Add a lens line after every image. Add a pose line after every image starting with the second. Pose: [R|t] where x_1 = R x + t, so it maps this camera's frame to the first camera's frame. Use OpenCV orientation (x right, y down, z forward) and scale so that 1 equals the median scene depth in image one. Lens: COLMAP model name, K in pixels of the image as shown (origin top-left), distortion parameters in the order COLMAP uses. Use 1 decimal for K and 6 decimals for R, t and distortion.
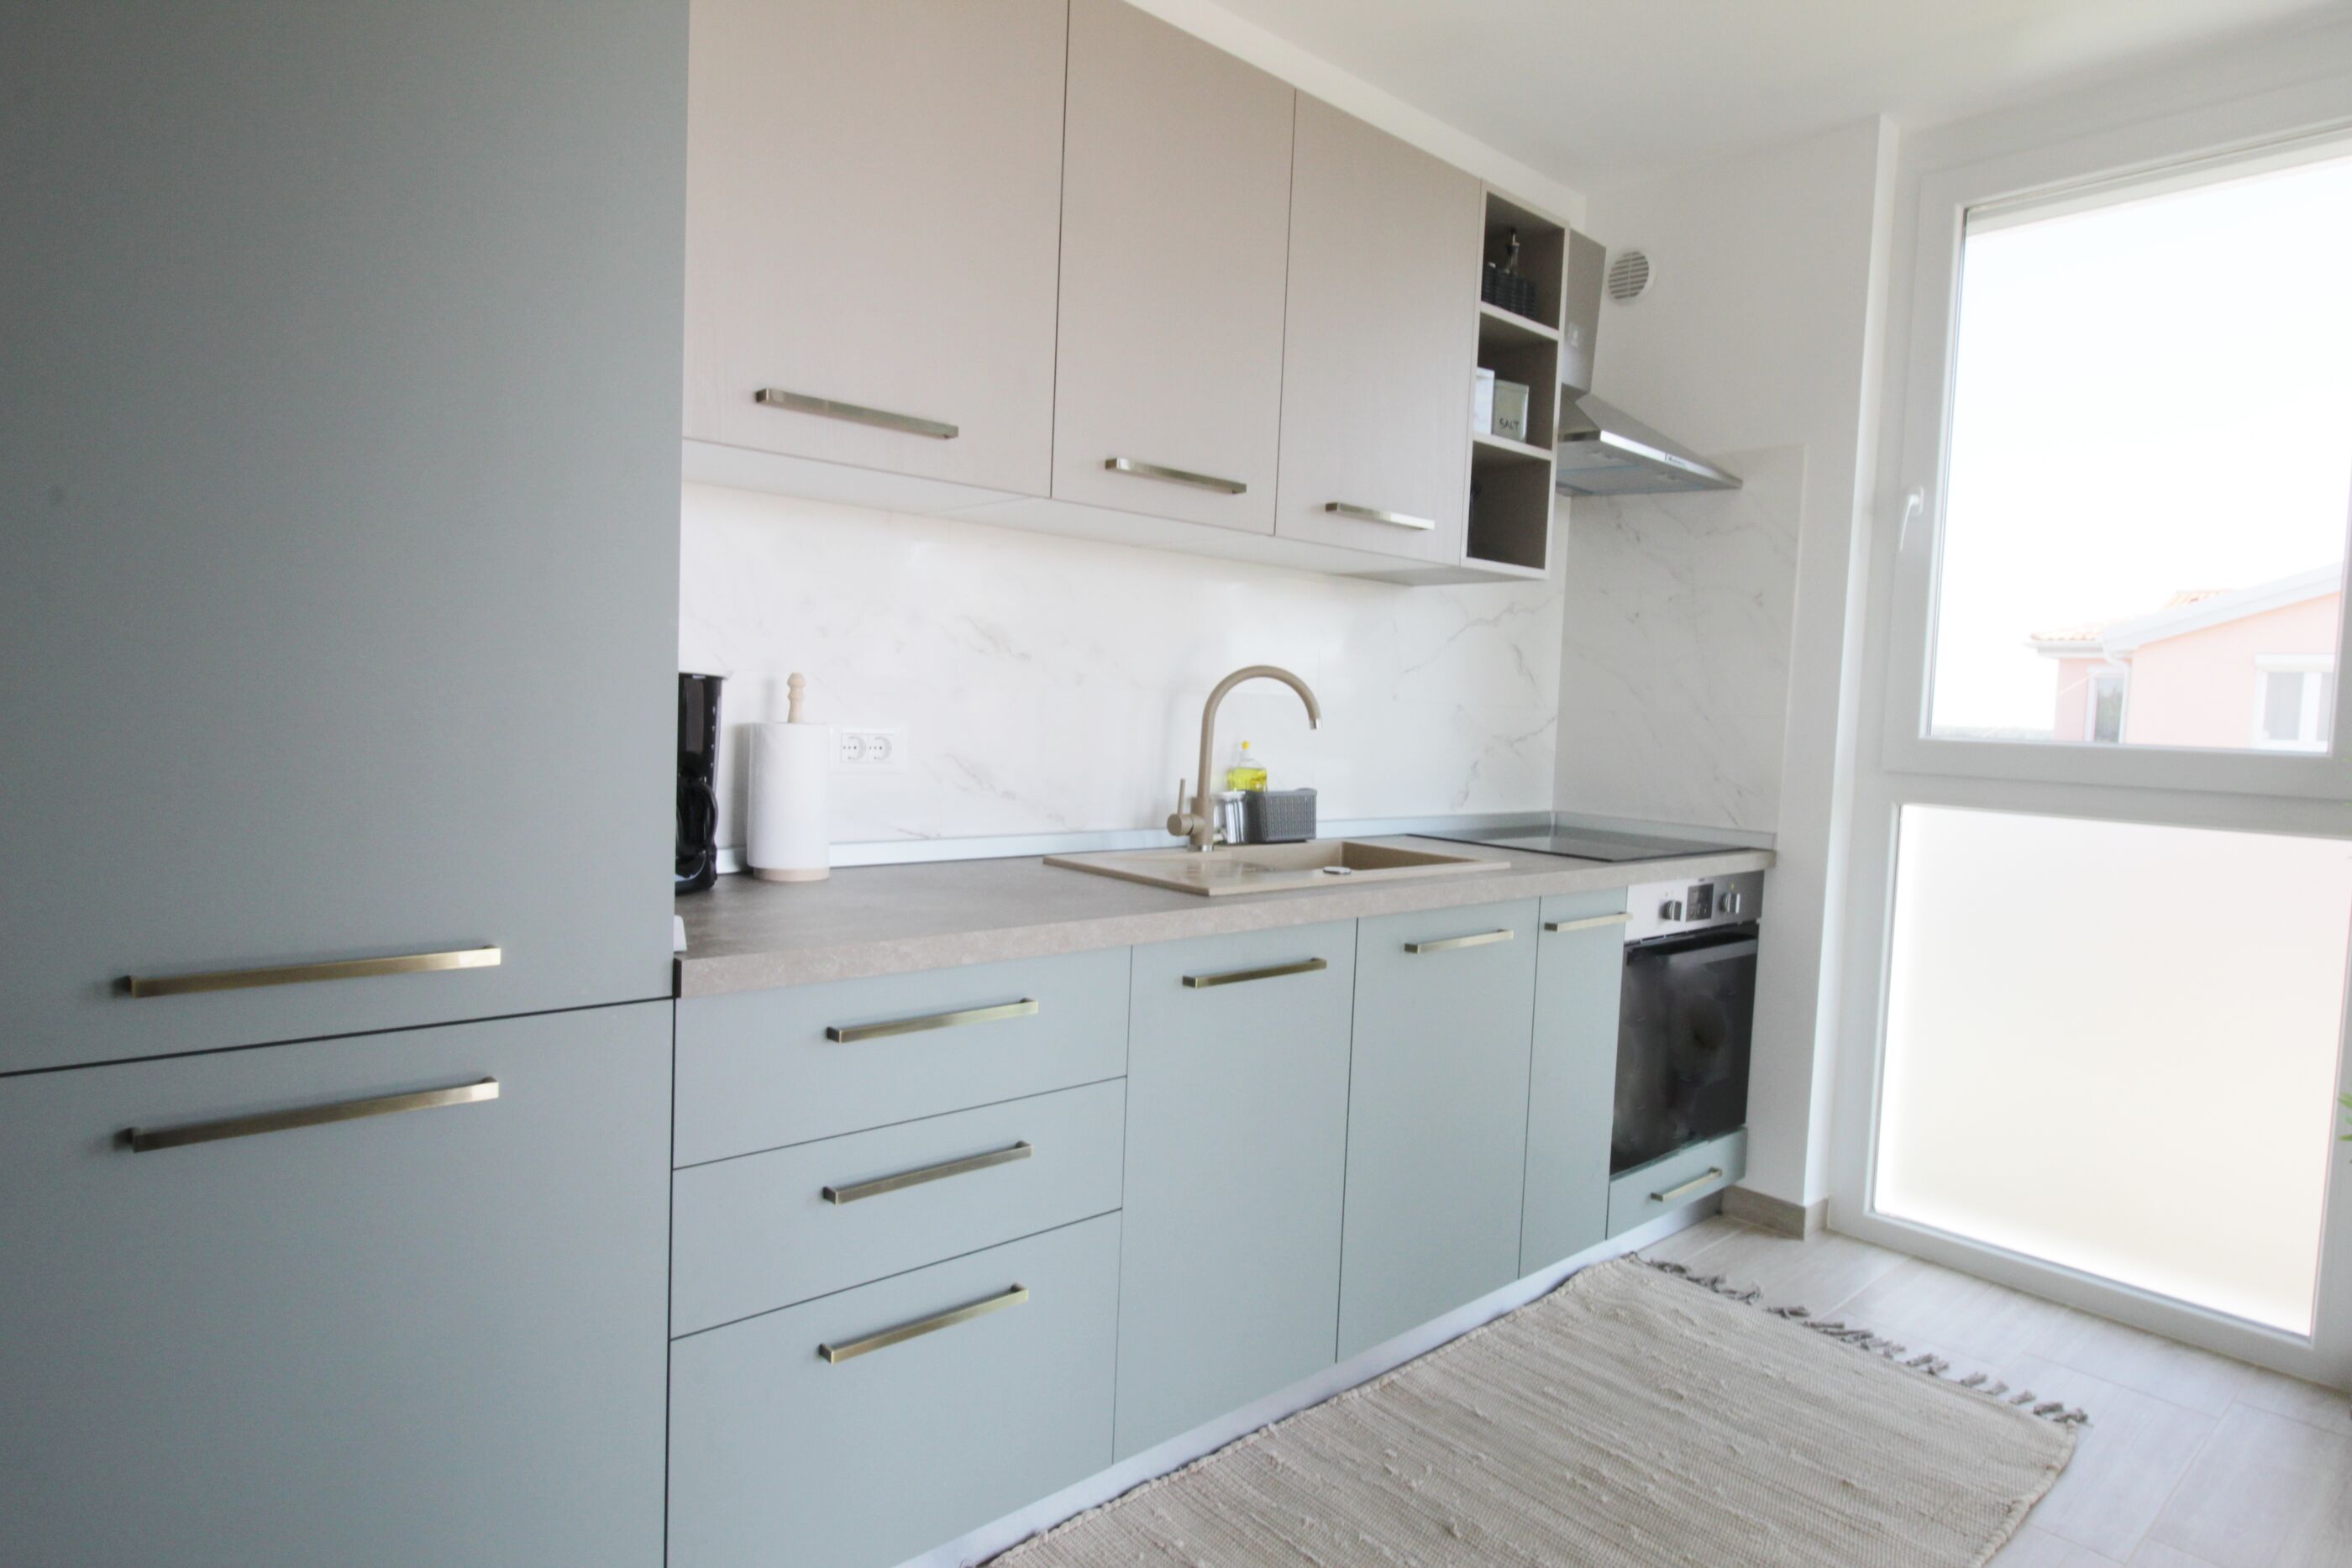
lens RADIAL K [[1312.5, 0, 1200.1], [0, 1312.5, 795.3], [0, 0, 1]] dist [-0.010203, -0.002977]
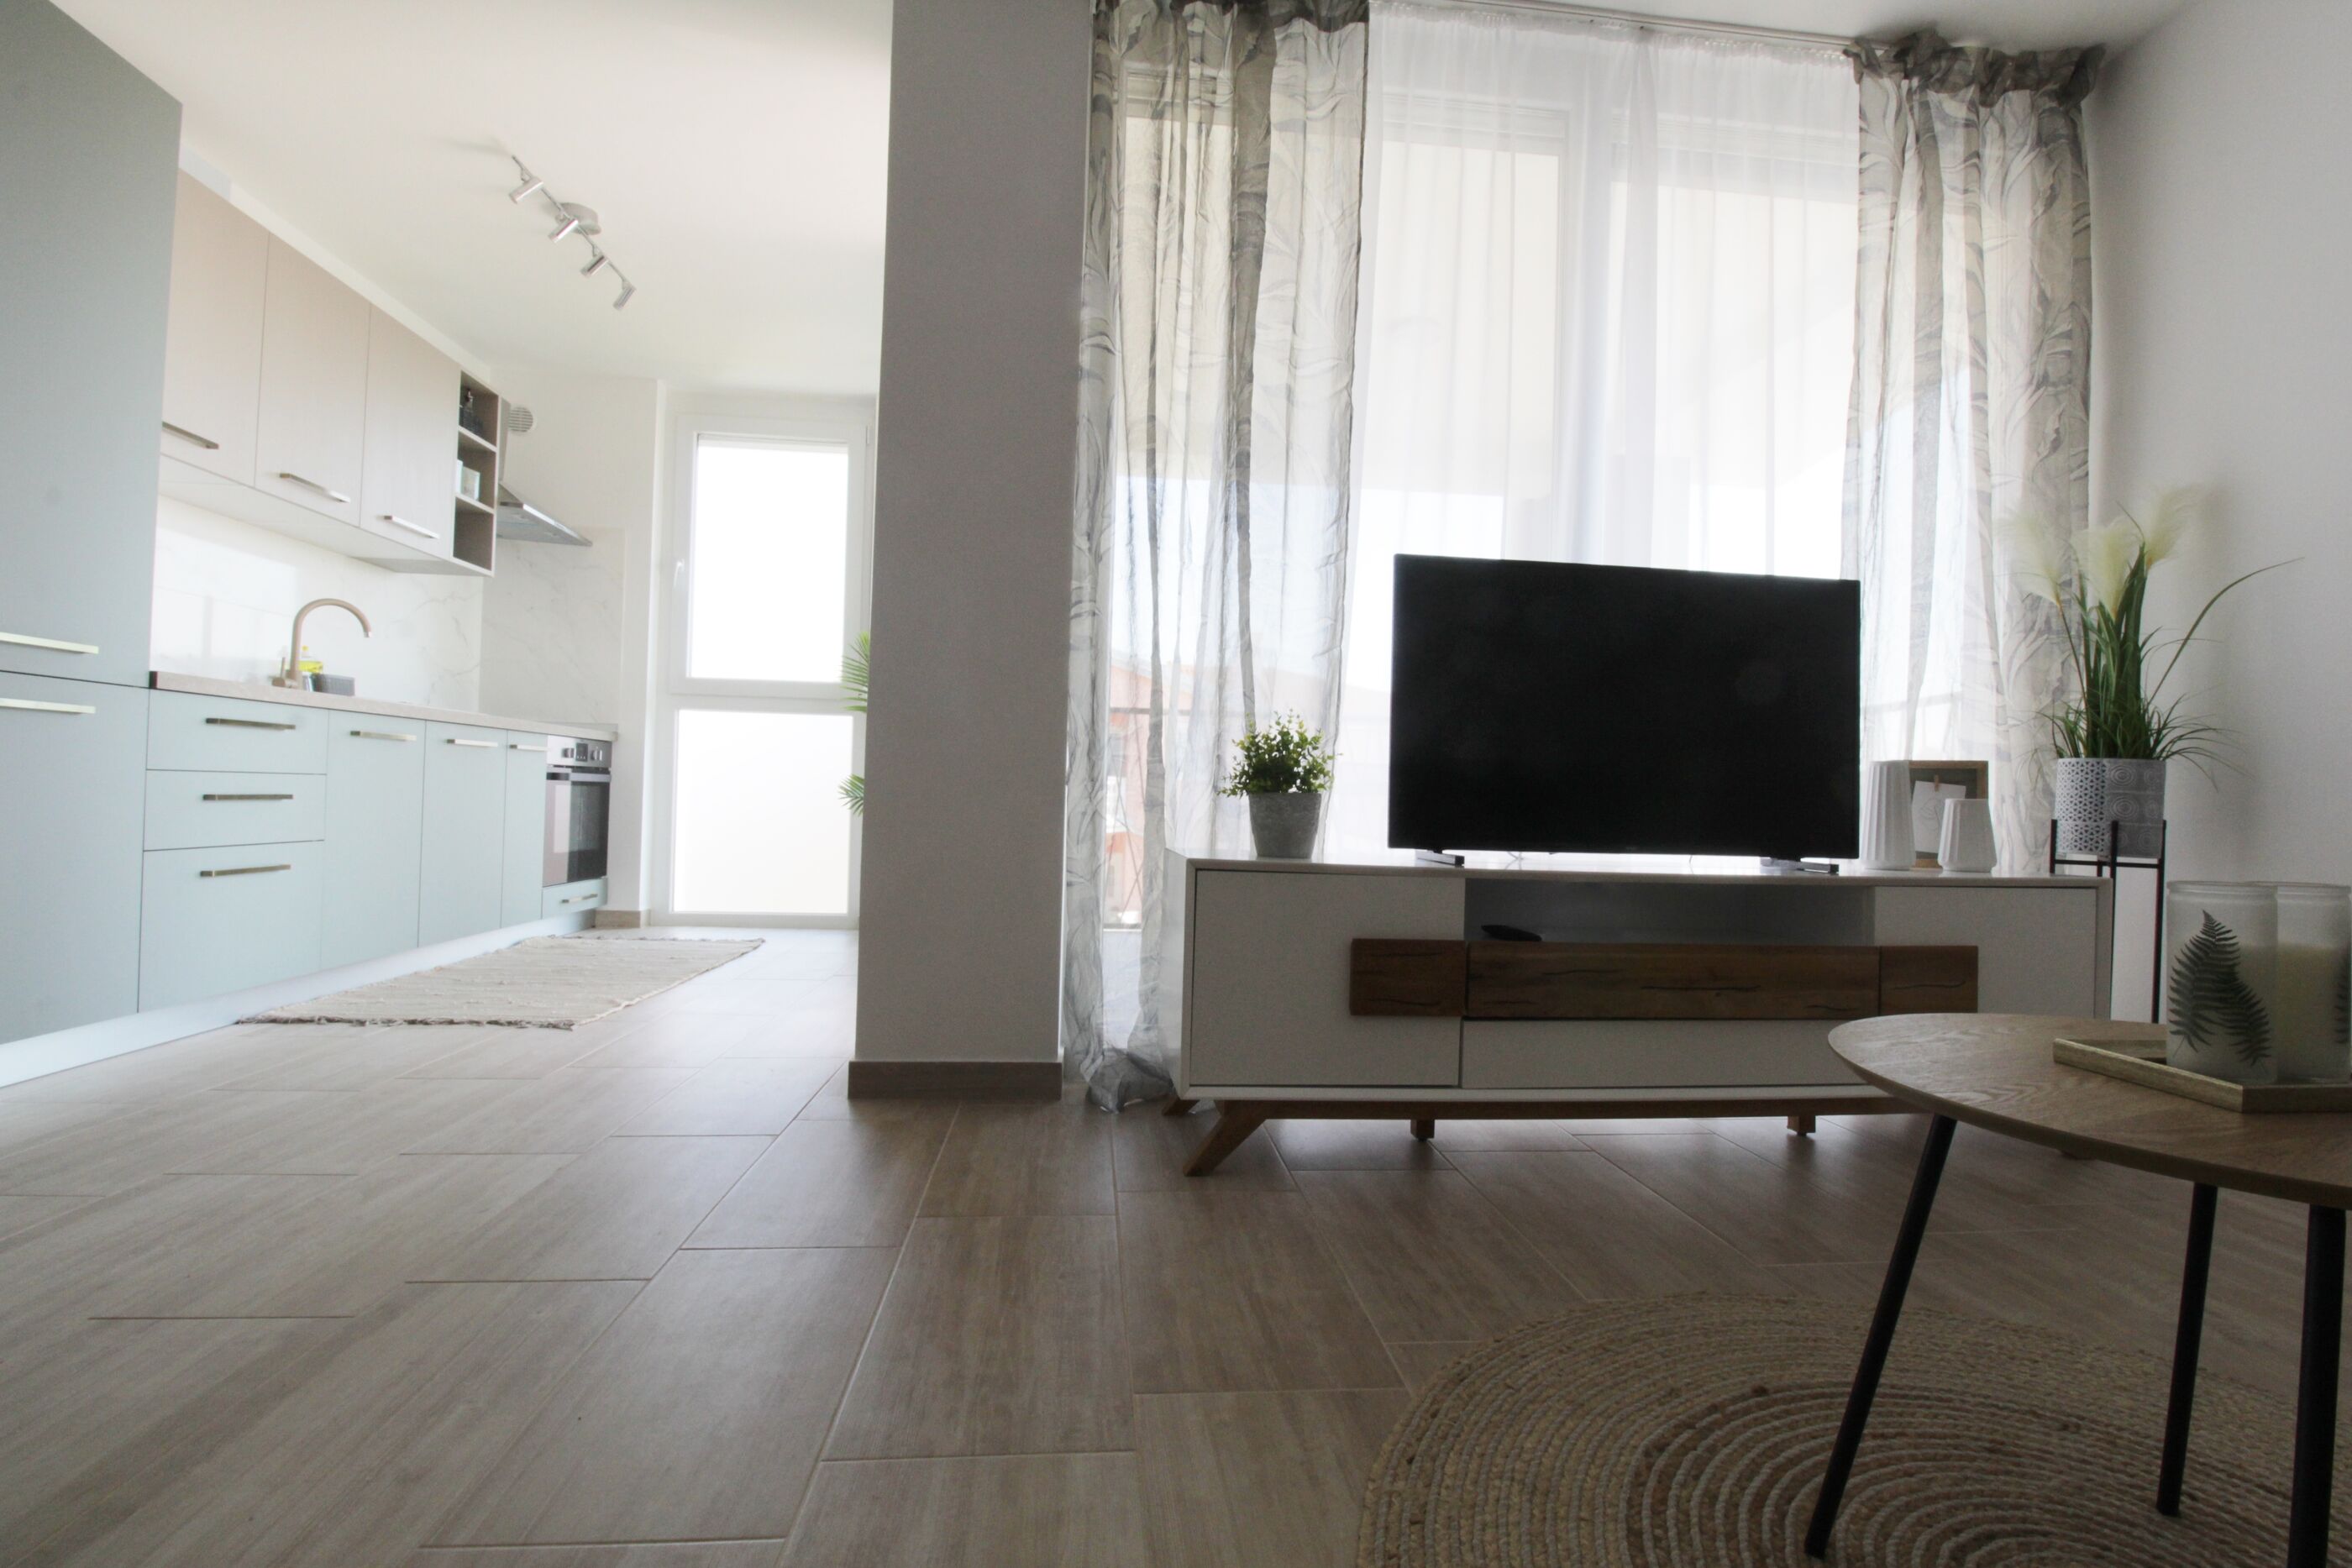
lens RADIAL K [[1097.0, 0, 1187.0], [0, 1097.0, 784.7], [0, 0, 1]] dist [-0.004264, -0.010596]
pose [[0.591633, -0.013098, 0.806101, -0.425263], [0.051283, 0.998454, -0.021416, 0.224576], [-0.804575, 0.054010, 0.591390, -0.732132]]
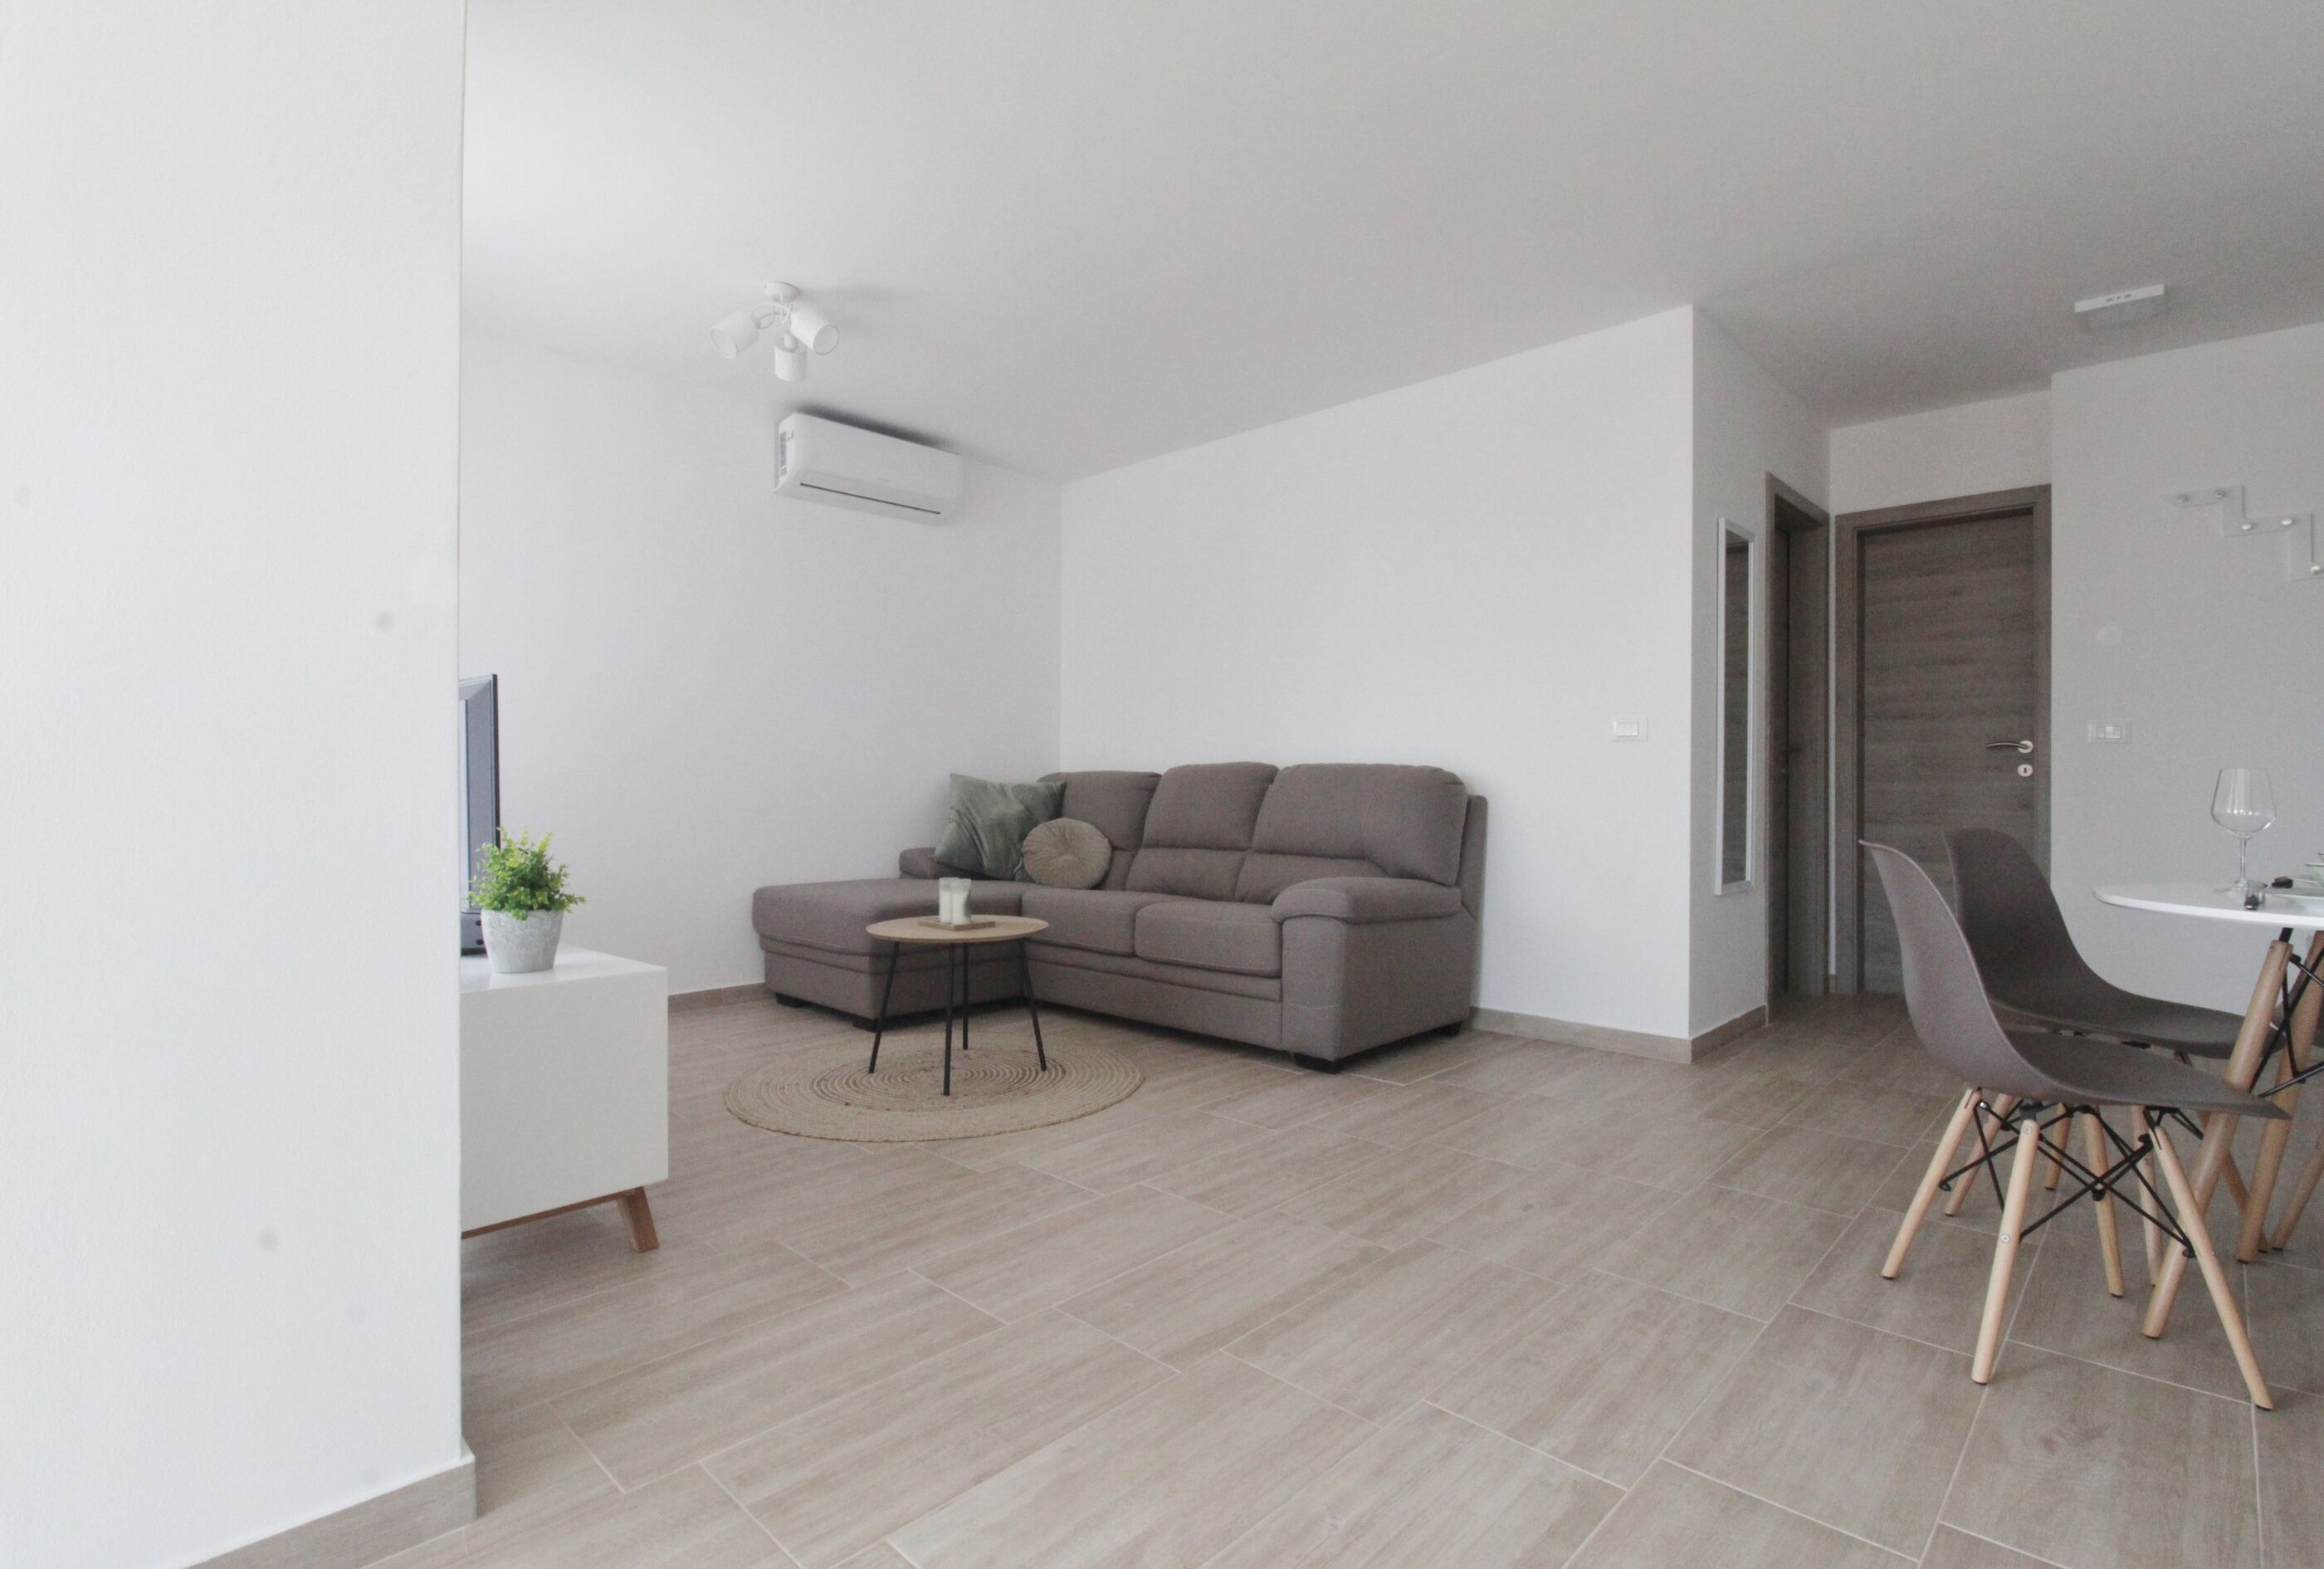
lens RADIAL K [[1084.1, 0, 1177.6], [0, 1084.1, 790.2], [0, 0, 1]] dist [-0.004264, -0.010596]
pose [[-0.995855, -0.046399, -0.078230, -0.166378], [-0.051914, 0.996196, 0.069996, 0.052809], [0.074685, 0.073767, -0.994475, 0.482378]]
